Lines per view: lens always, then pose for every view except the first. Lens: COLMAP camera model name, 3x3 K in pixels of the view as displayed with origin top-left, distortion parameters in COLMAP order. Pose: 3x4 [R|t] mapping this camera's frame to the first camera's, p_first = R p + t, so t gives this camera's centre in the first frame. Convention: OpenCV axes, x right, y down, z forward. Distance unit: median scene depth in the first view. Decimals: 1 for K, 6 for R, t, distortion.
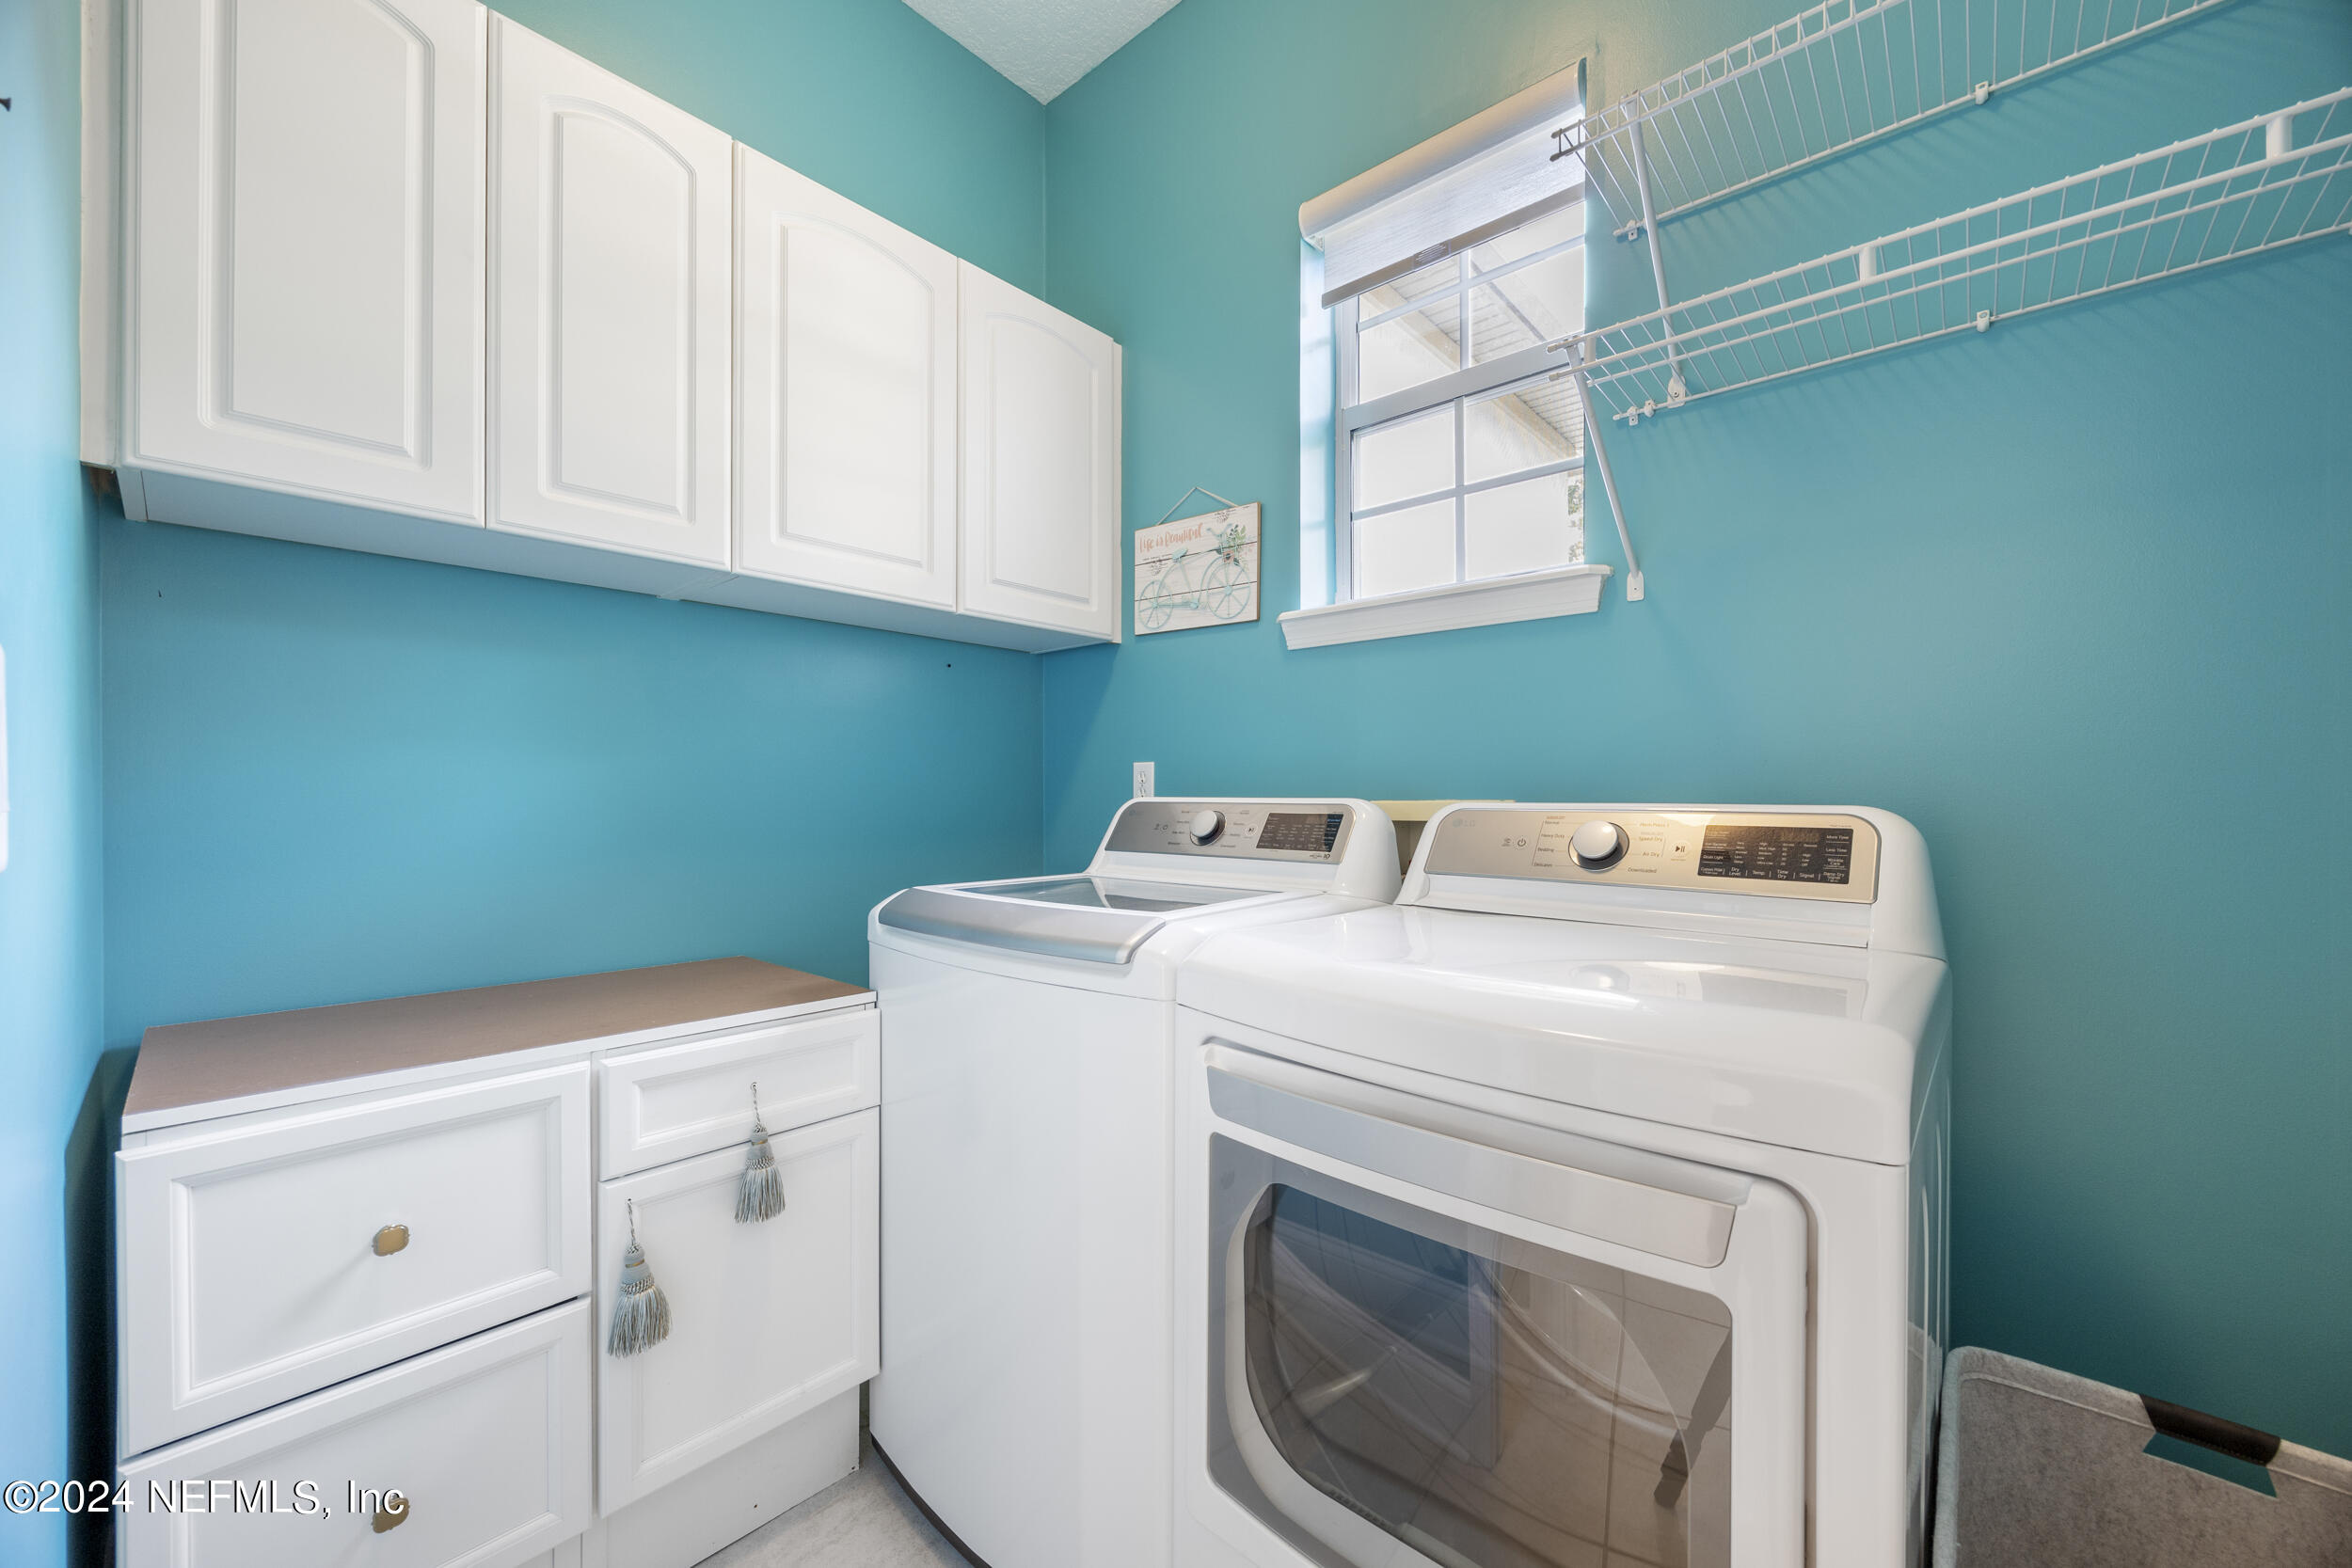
lens RADIAL K [[892.2, 0, 1170.8], [0, 892.2, 793.7], [0, 0, 1]] dist [-0.001759, -0.000002]
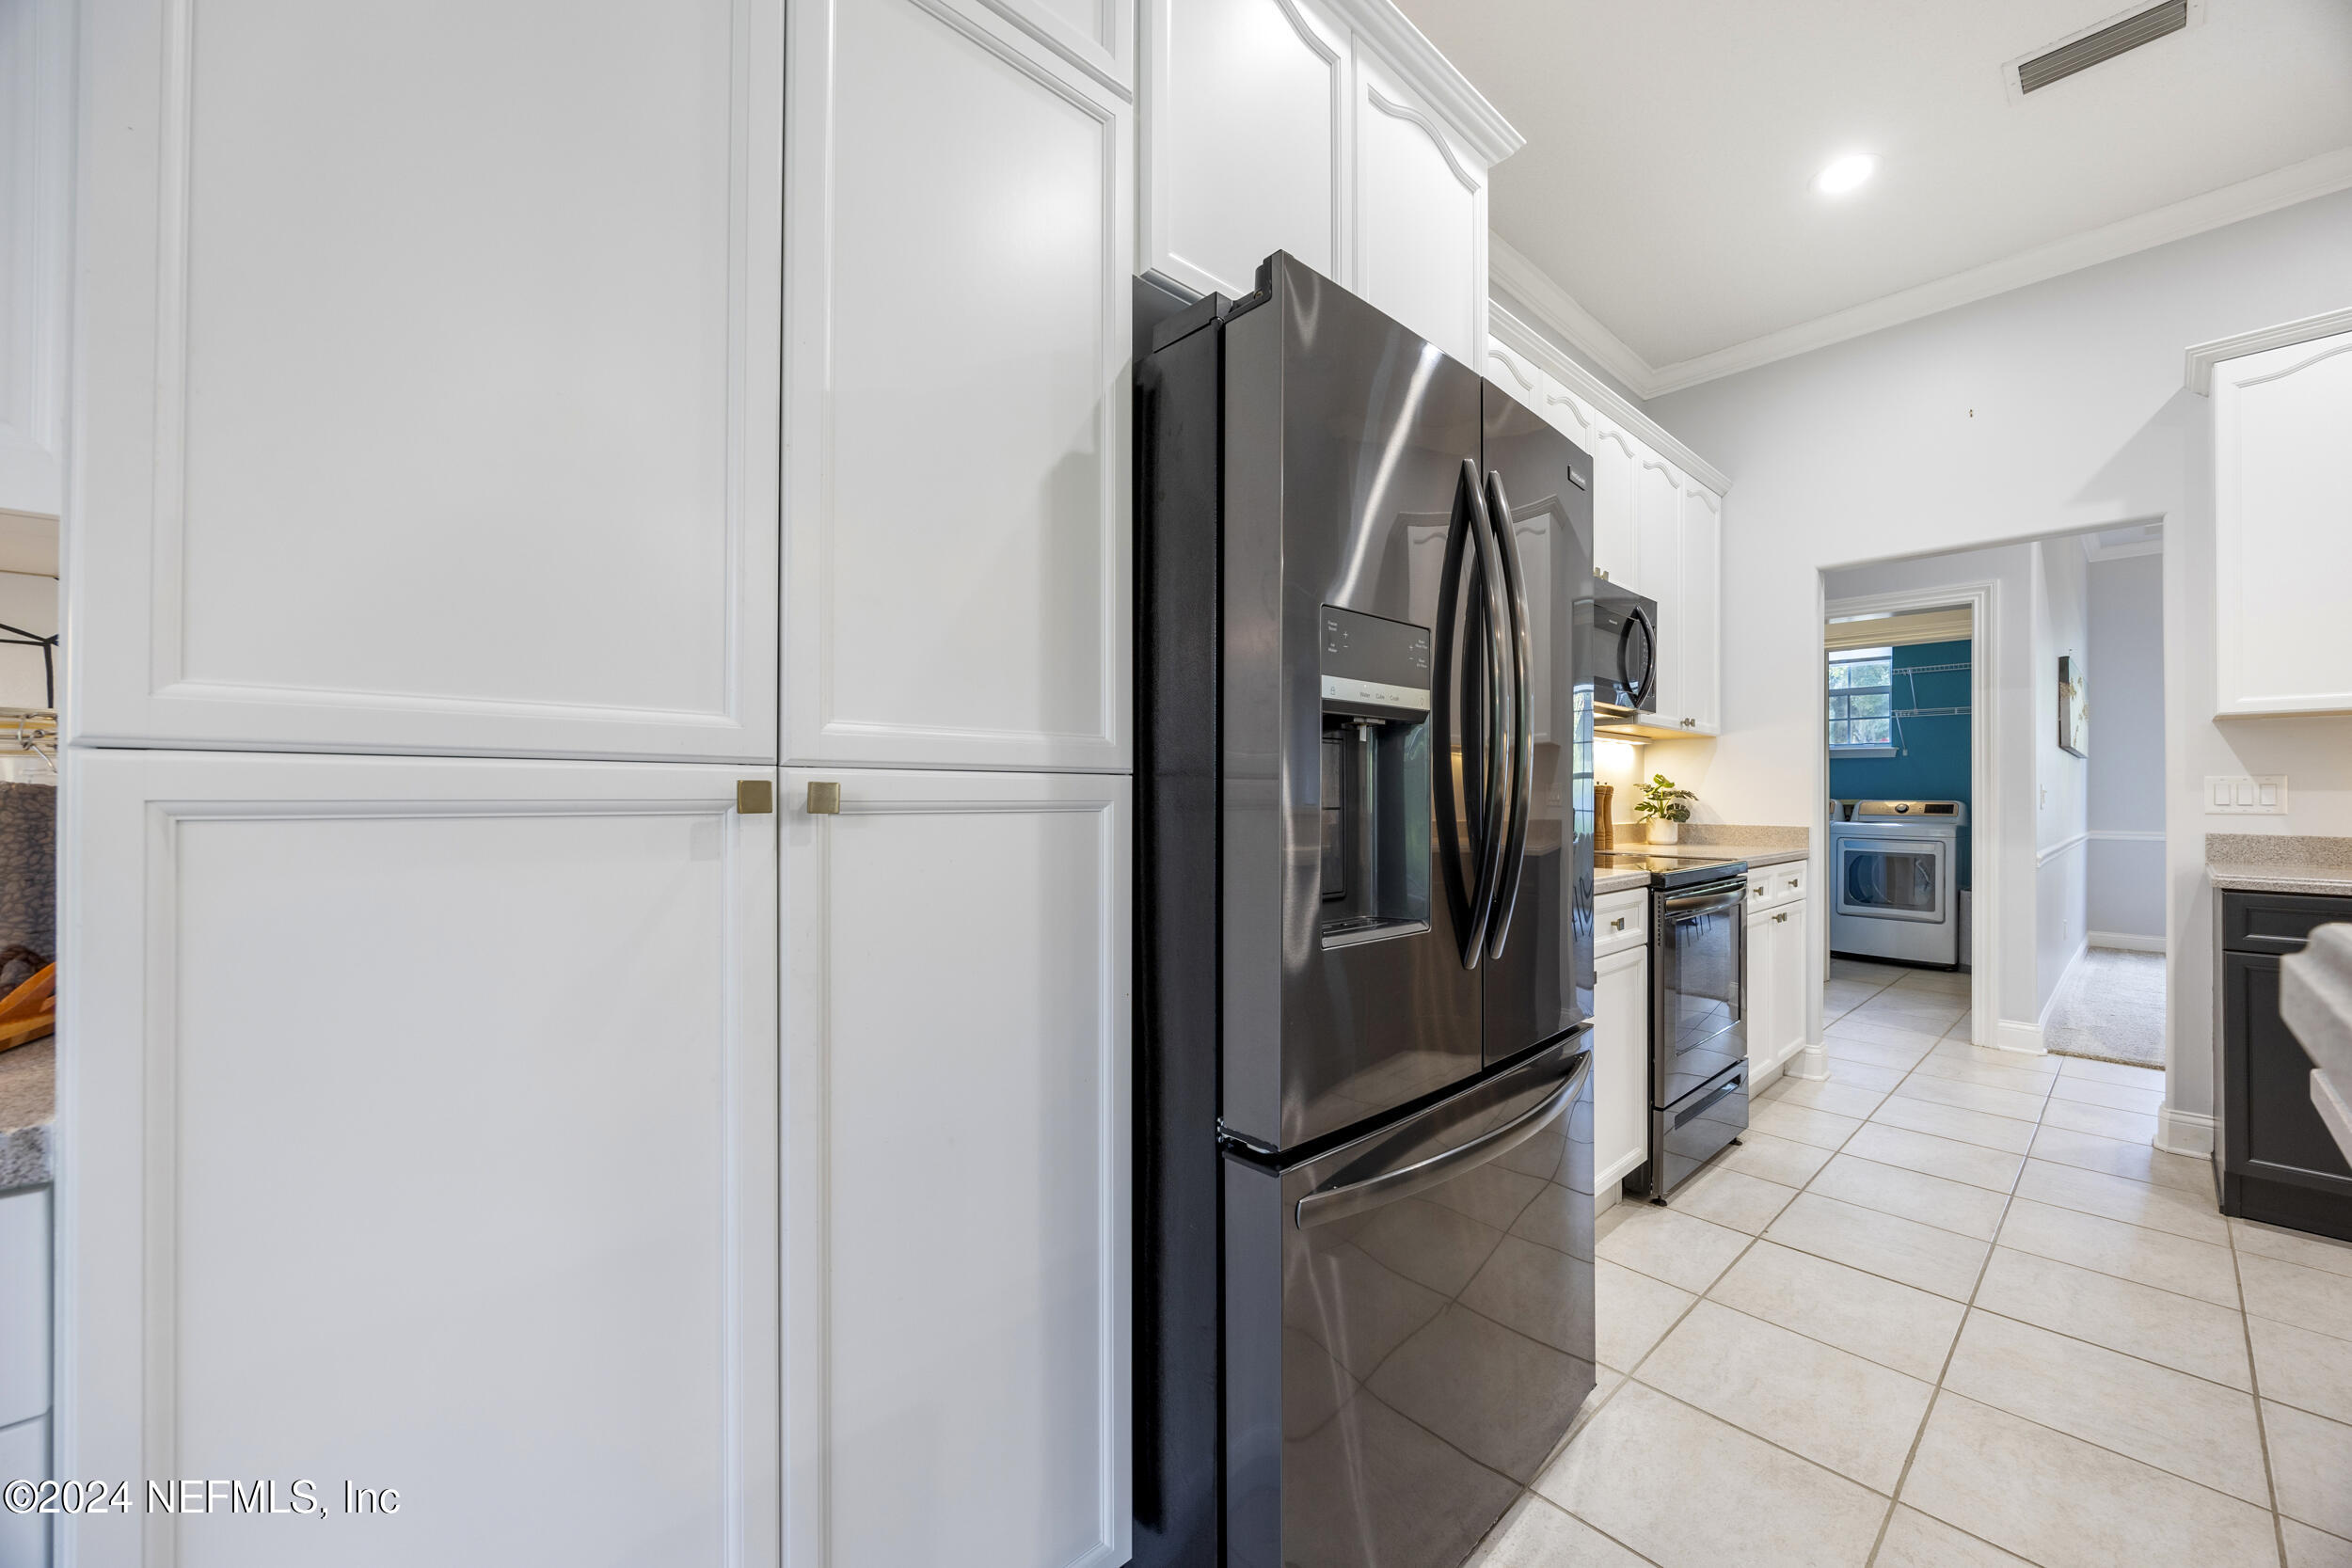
lens RADIAL K [[892.2, 0, 1182.0], [0, 892.2, 791.5], [0, 0, 1]] dist [-0.001759, -0.000002]
pose [[0.996305, 0.002510, -0.085853, -3.144334], [-0.002366, 0.999996, 0.001780, -0.036924], [0.085857, -0.001570, 0.996306, -4.378720]]
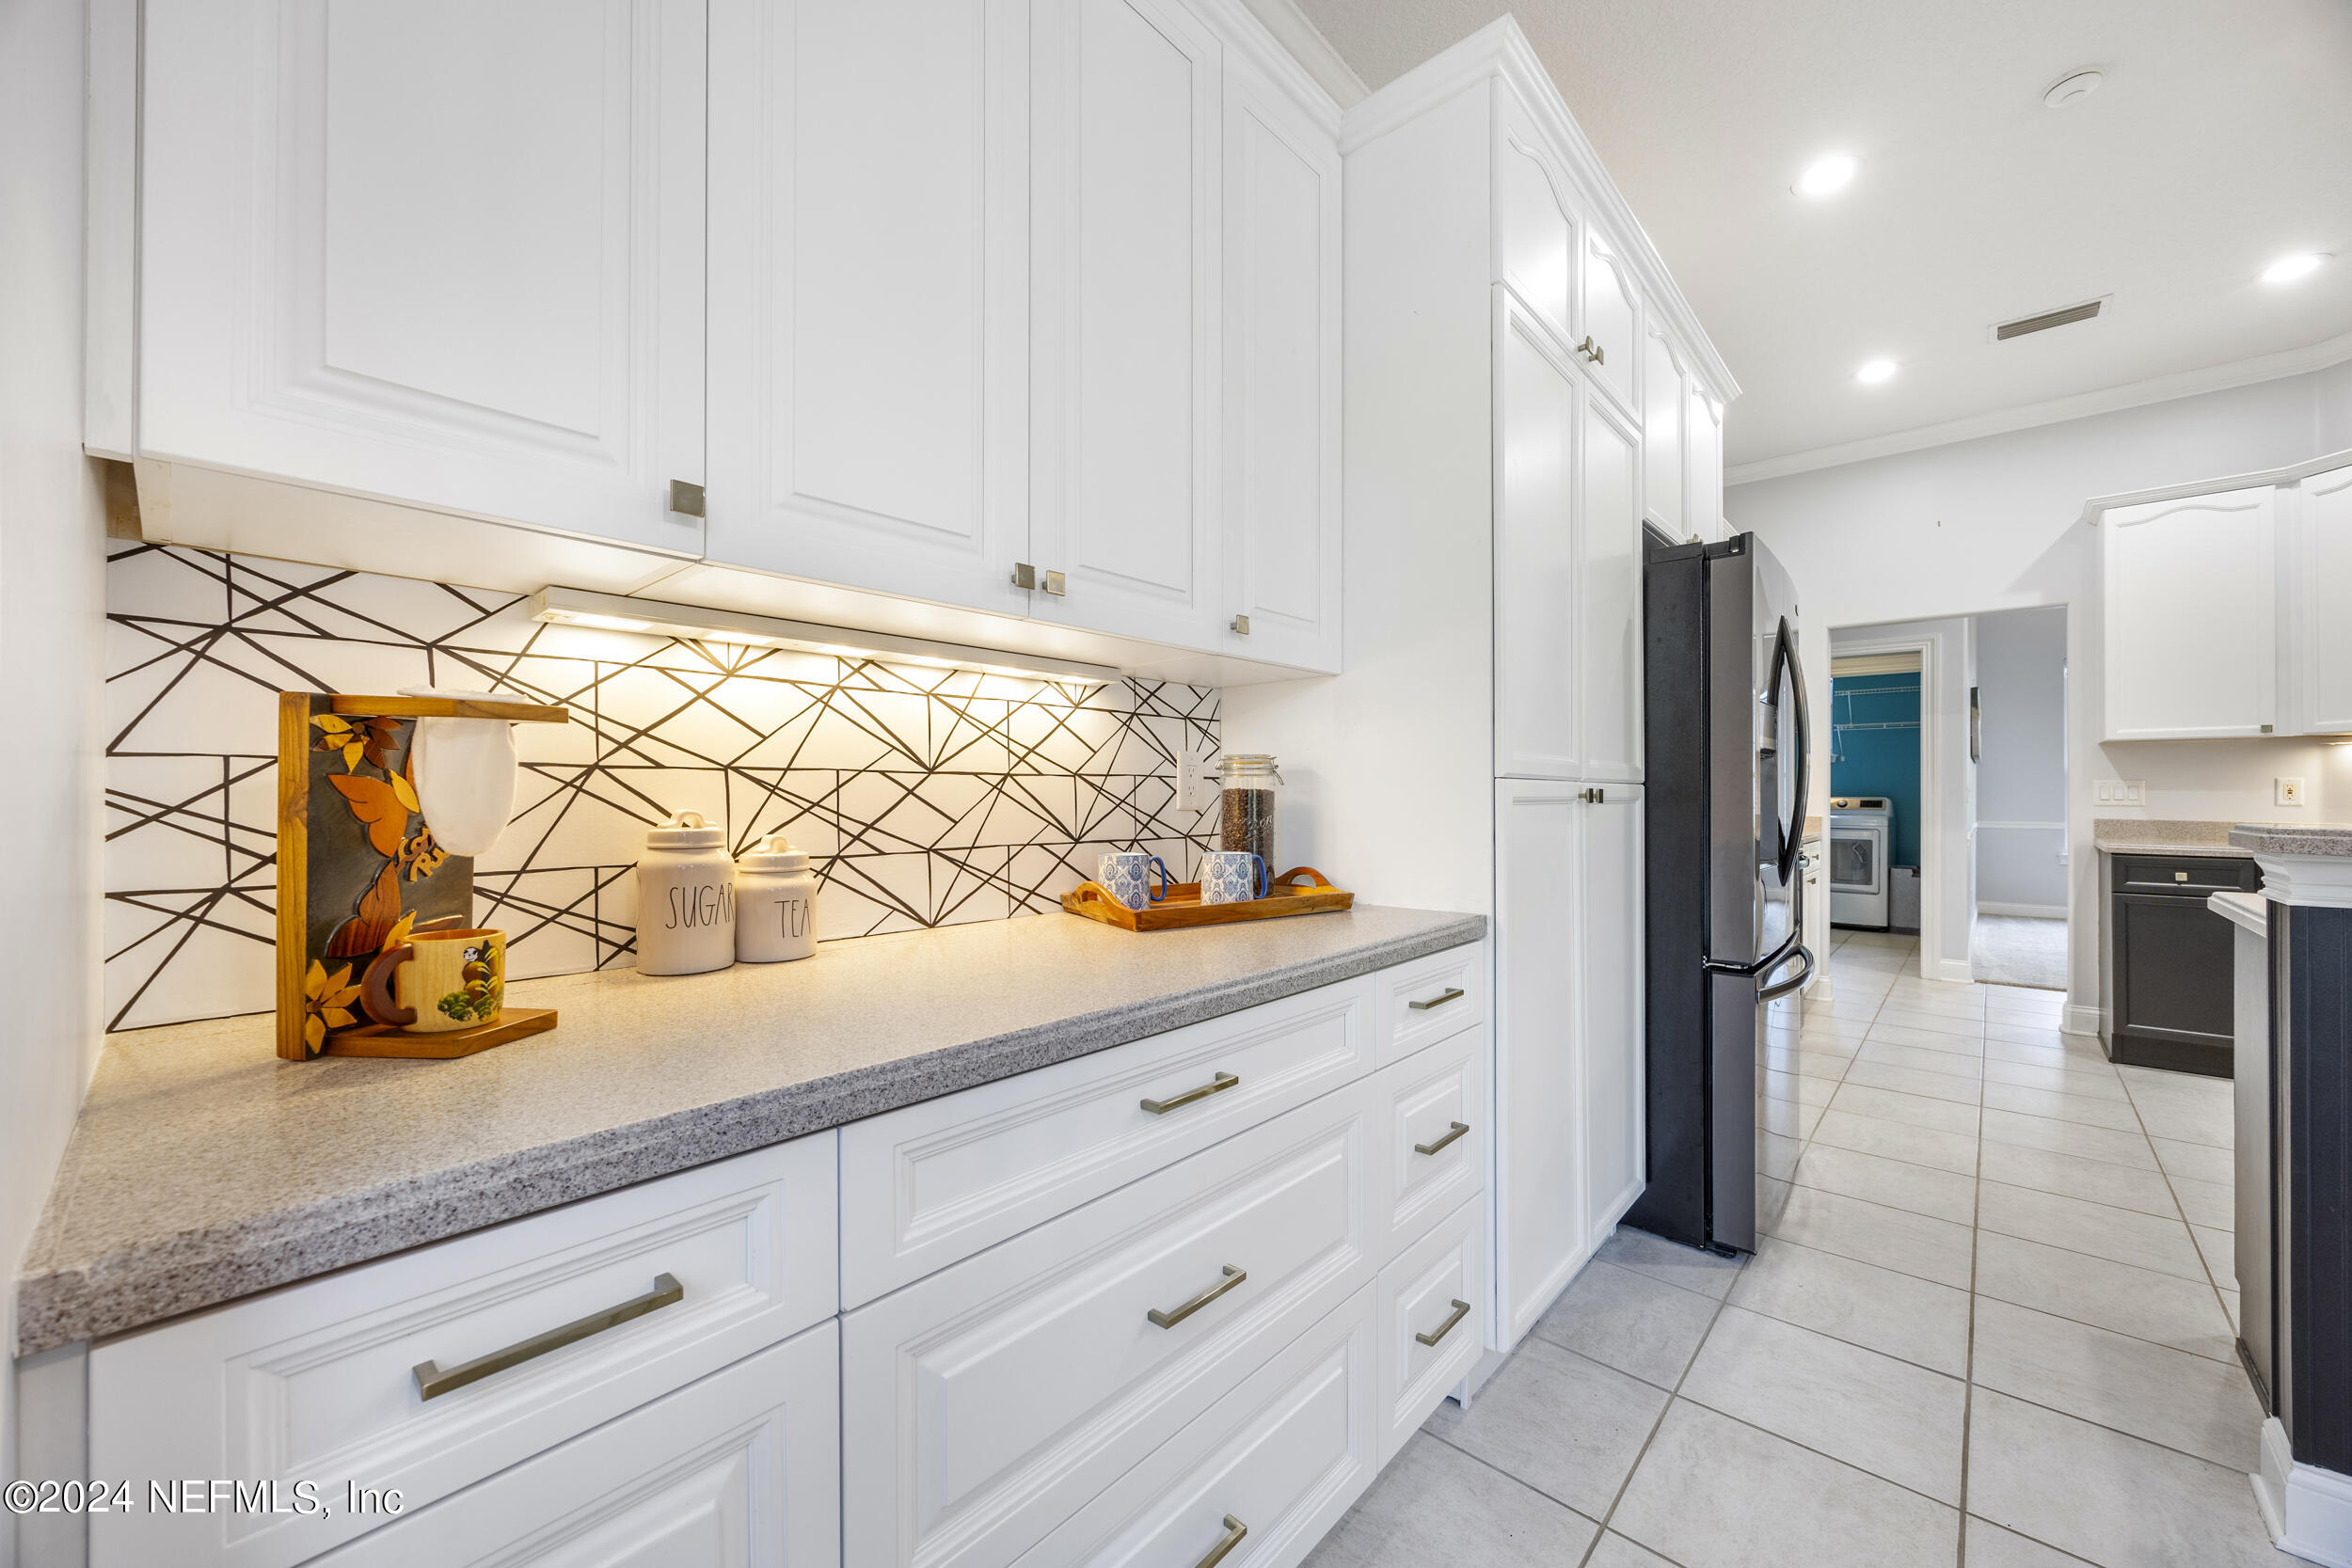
lens RADIAL K [[892.2, 0, 1180.2], [0, 892.2, 789.9], [0, 0, 1]] dist [-0.001759, -0.000002]
pose [[0.999963, 0.002886, 0.008090, -4.229710], [-0.002904, 0.999993, 0.002288, -0.040111], [-0.008083, -0.002312, 0.999965, -5.242242]]
